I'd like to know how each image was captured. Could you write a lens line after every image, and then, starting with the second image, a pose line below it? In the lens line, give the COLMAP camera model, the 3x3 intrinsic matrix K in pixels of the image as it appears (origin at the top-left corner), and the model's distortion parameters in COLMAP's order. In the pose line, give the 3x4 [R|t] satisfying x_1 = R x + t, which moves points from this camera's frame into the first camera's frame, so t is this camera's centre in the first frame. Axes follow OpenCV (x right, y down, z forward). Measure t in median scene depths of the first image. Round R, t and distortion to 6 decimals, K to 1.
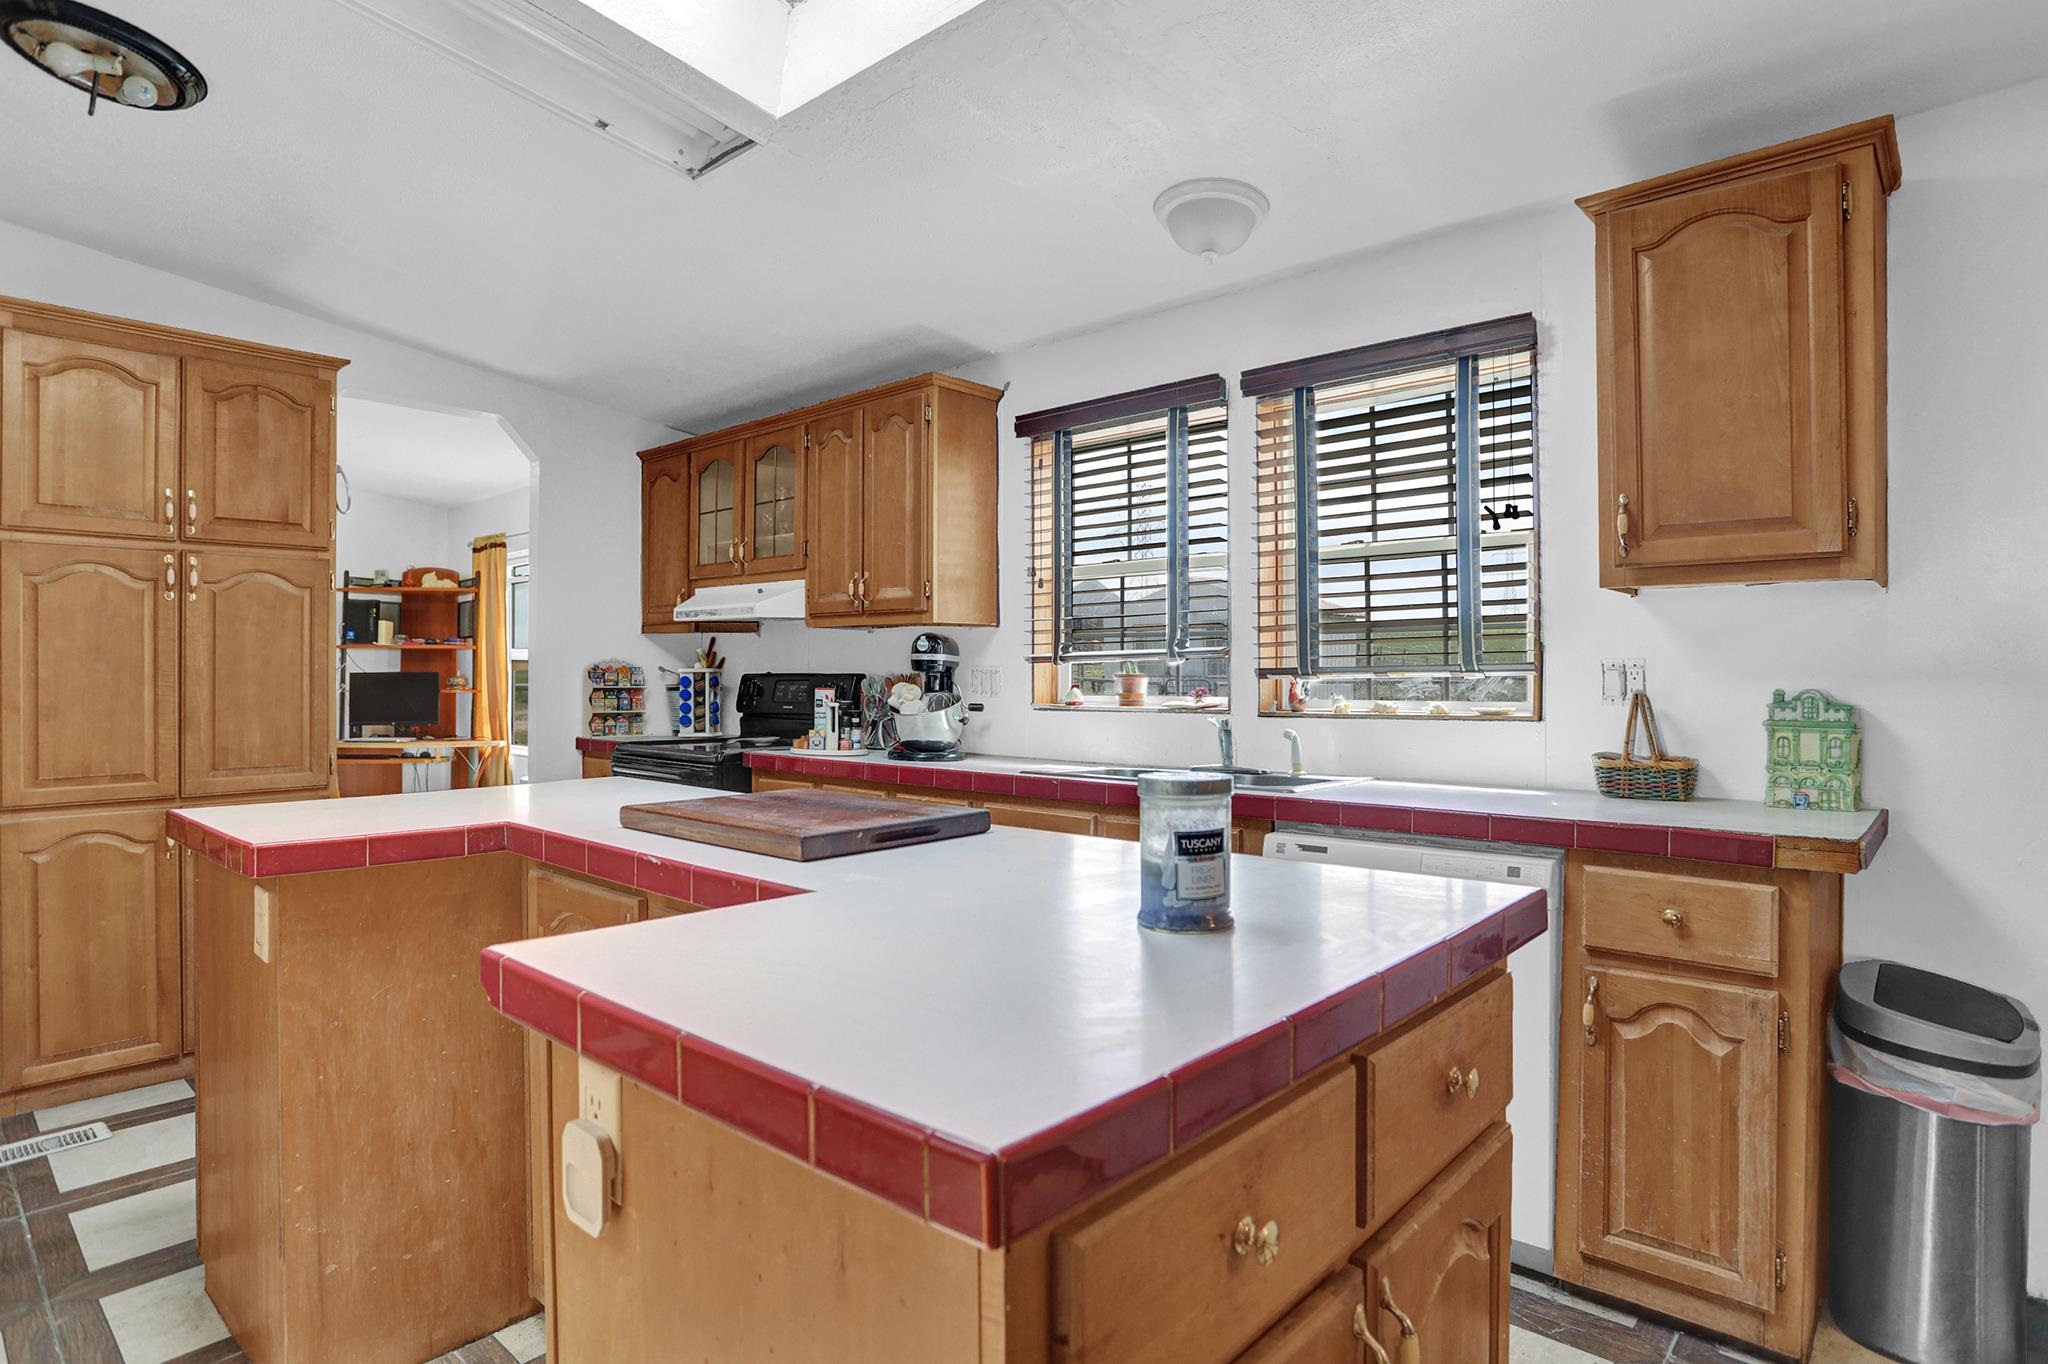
lens RADIAL K [[1108.3, 0, 1043.4], [0, 1108.3, 670.9], [0, 0, 1]] dist [-0.032361, 0.015363]
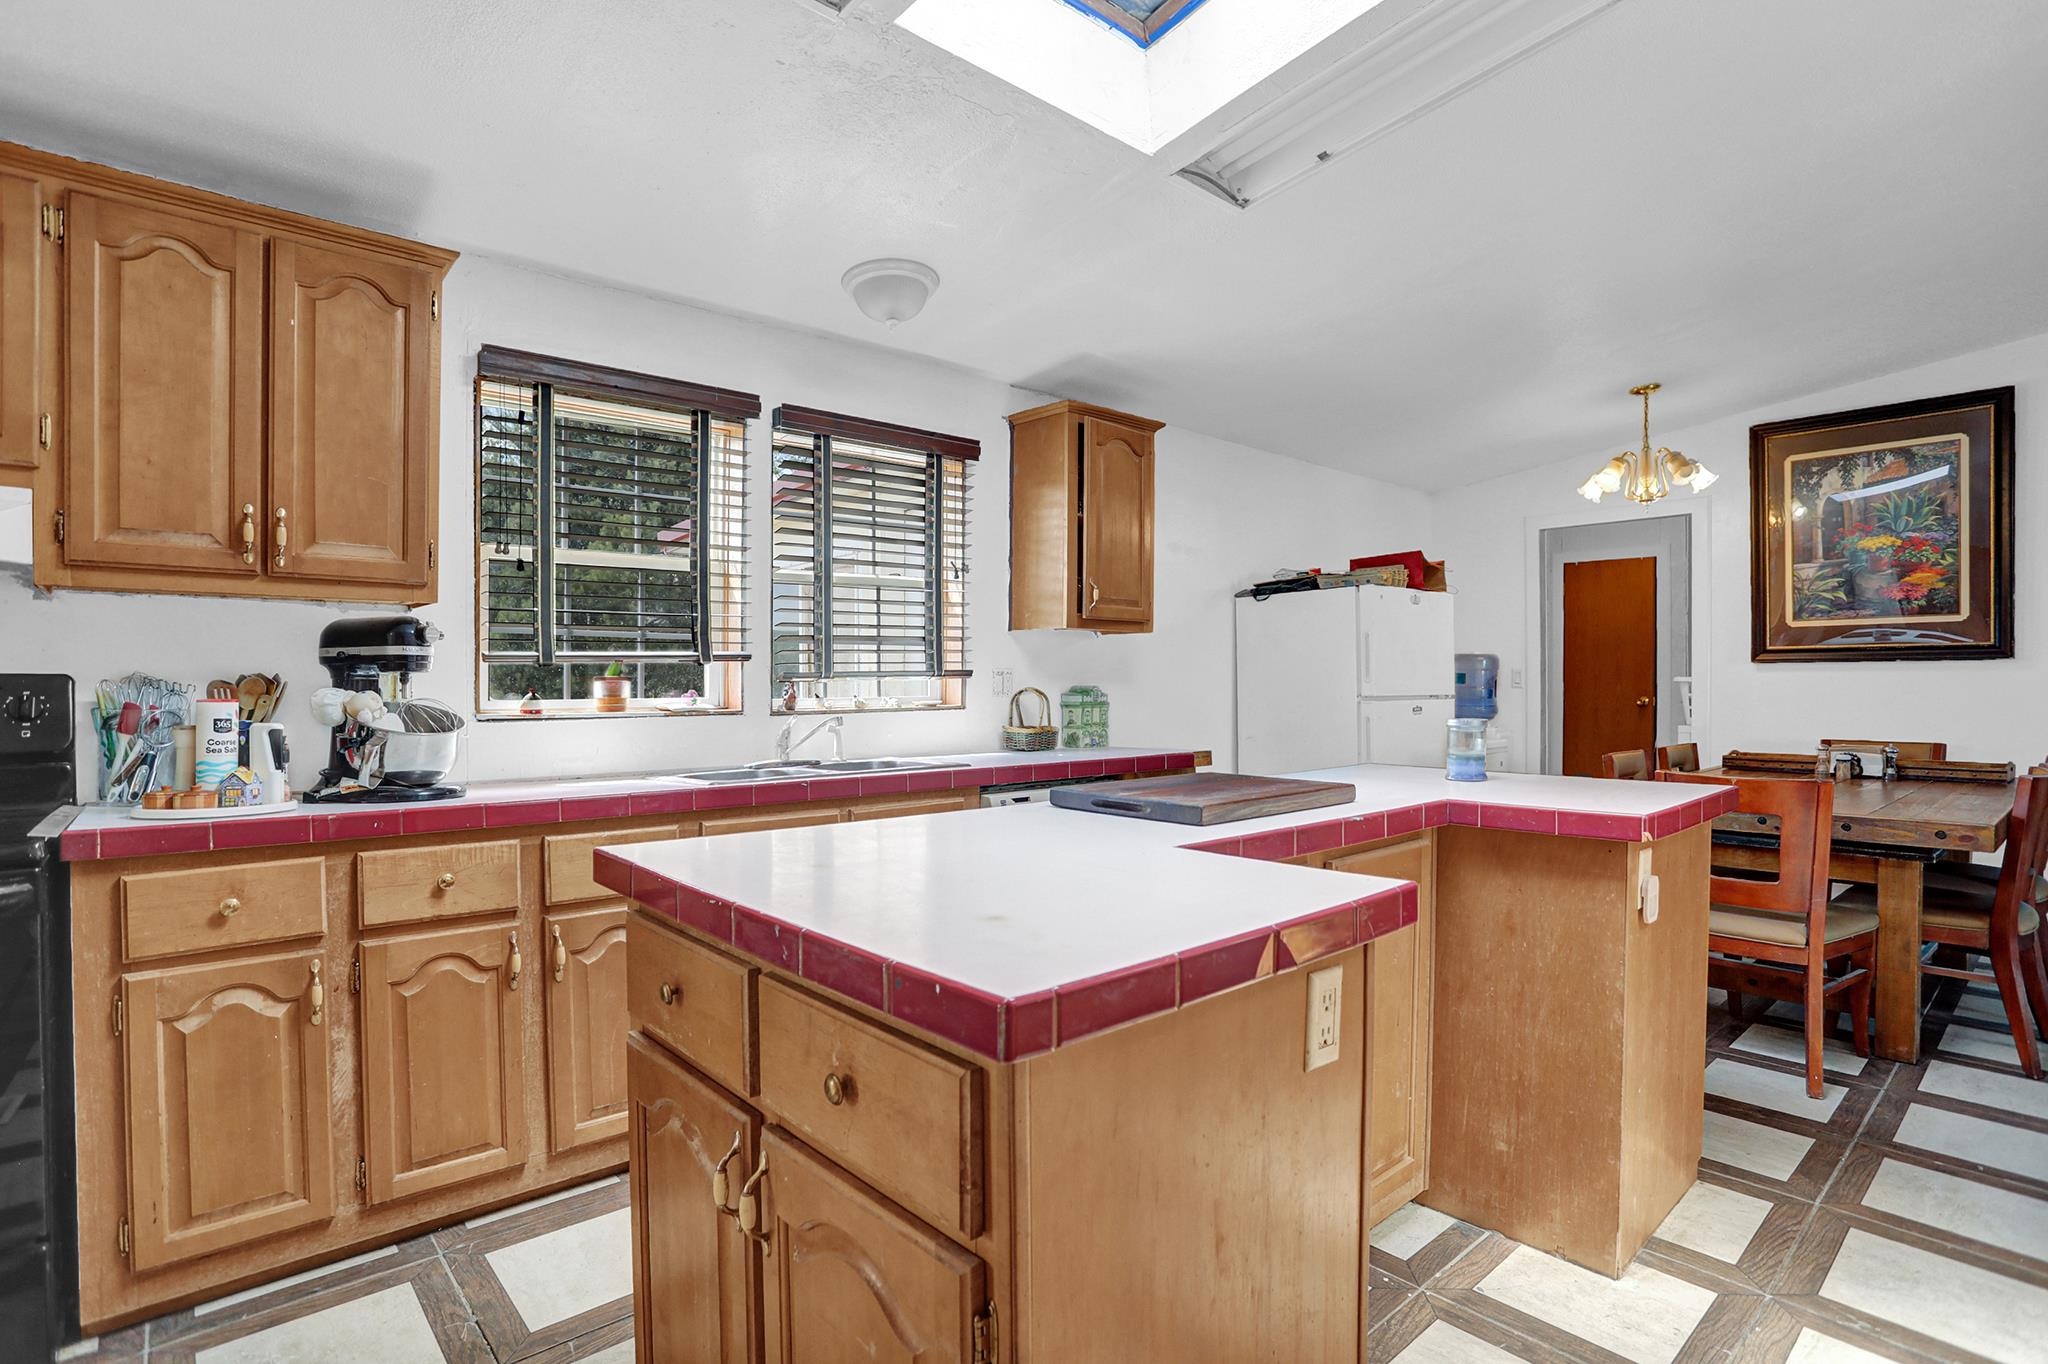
lens RADIAL K [[1016.5, 0, 1019.7], [0, 1016.5, 683.4], [0, 0, 1]] dist [-0.028101, 0.002883]
pose [[0.096696, -0.007939, 0.995282, -0.698592], [-0.006607, 0.999941, 0.008619, -0.000629], [-0.995292, -0.007409, 0.096638, 0.577919]]
